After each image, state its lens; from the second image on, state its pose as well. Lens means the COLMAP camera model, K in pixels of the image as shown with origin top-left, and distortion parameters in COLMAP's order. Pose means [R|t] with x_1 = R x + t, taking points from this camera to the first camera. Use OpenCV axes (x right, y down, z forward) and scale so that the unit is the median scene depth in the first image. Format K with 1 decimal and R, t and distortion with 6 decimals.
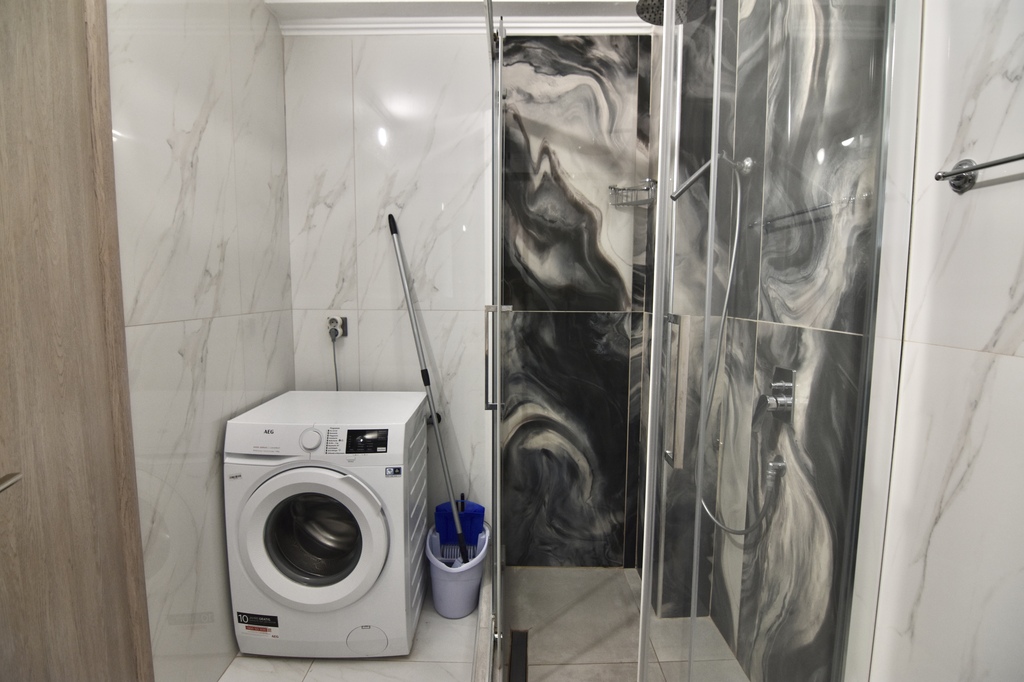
lens RADIAL K [[498.4, 0, 512.0], [0, 498.4, 341.0], [0, 0, 1]] dist [-0.022683, -0.001330]
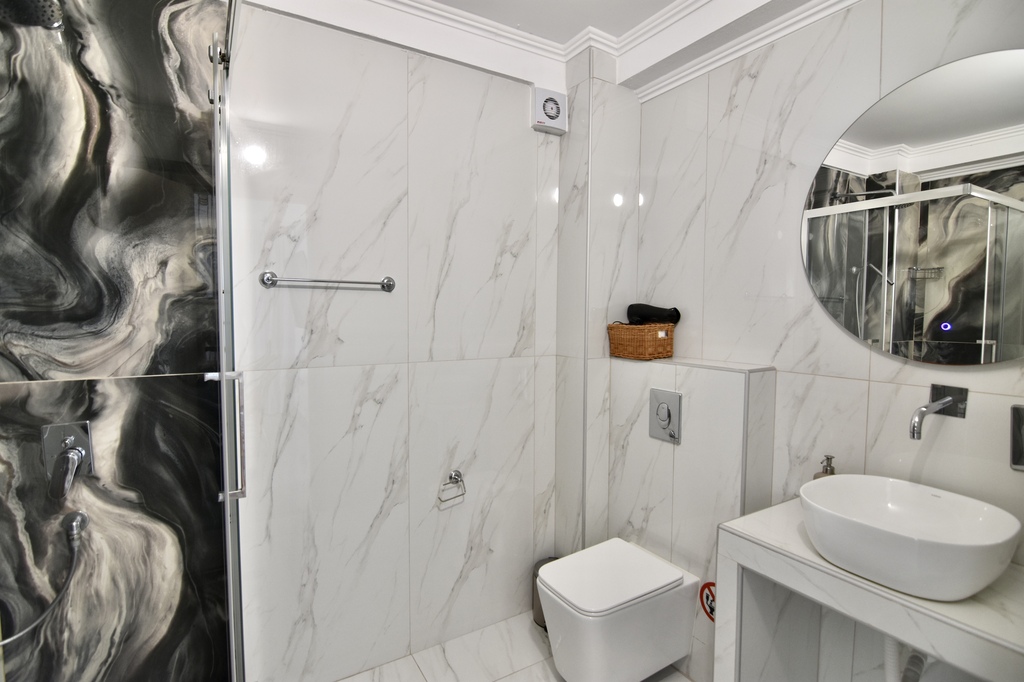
lens RADIAL K [[490.8, 0, 513.0], [0, 490.8, 337.4], [0, 0, 1]] dist [-0.000412, -0.014234]
pose [[-0.505272, -0.058536, 0.860973, -0.788459], [0.082271, 0.989885, 0.115582, -0.168731], [-0.859029, 0.129234, -0.495345, 0.756311]]
